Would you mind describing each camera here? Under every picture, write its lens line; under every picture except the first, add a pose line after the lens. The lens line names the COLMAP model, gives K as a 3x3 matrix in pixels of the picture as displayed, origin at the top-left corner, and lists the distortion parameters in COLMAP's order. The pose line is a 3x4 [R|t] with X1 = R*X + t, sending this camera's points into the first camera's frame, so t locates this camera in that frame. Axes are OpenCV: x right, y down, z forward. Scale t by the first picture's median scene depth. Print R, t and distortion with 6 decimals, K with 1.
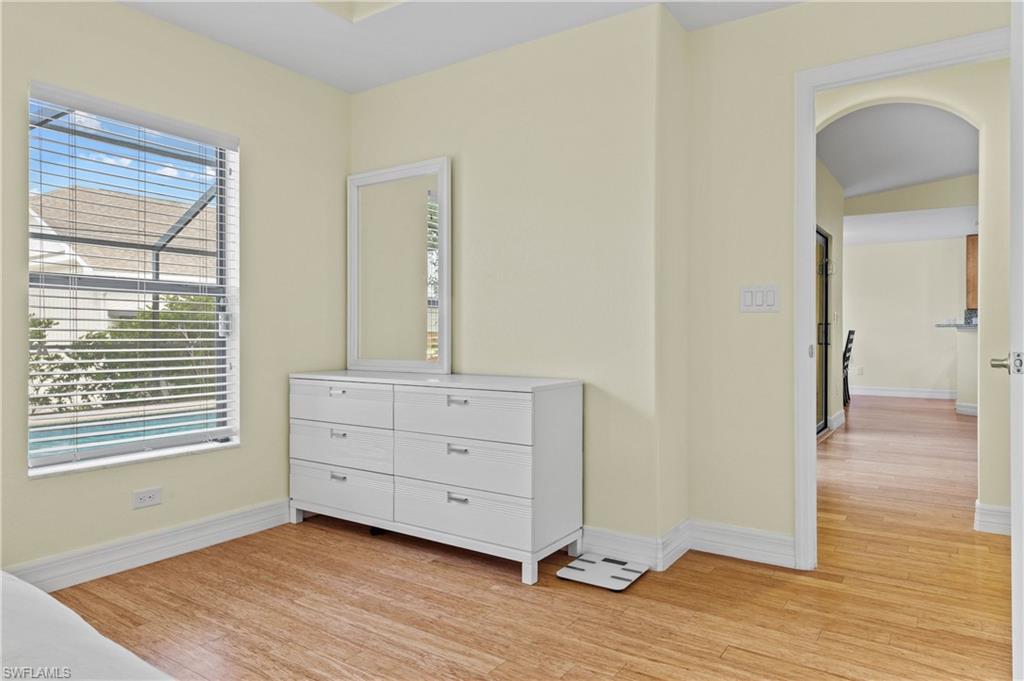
lens RADIAL K [[647.4, 0, 512.6], [0, 647.4, 338.3], [0, 0, 1]] dist [0.007365, 0.001311]
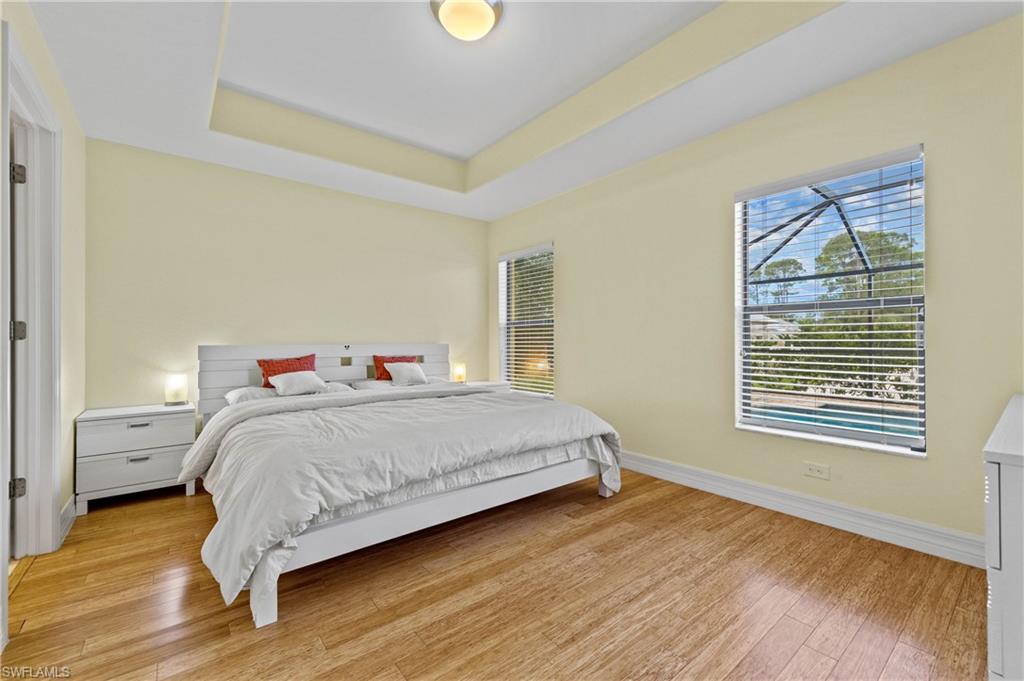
lens RADIAL K [[430.4, 0, 517.2], [0, 430.4, 339.1], [0, 0, 1]] dist [-0.000954, -0.000065]
pose [[-0.302664, -0.007245, -0.953070, 0.446514], [-0.009576, 0.999944, -0.004560, -0.005297], [0.953049, 0.007747, -0.302717, 0.719977]]
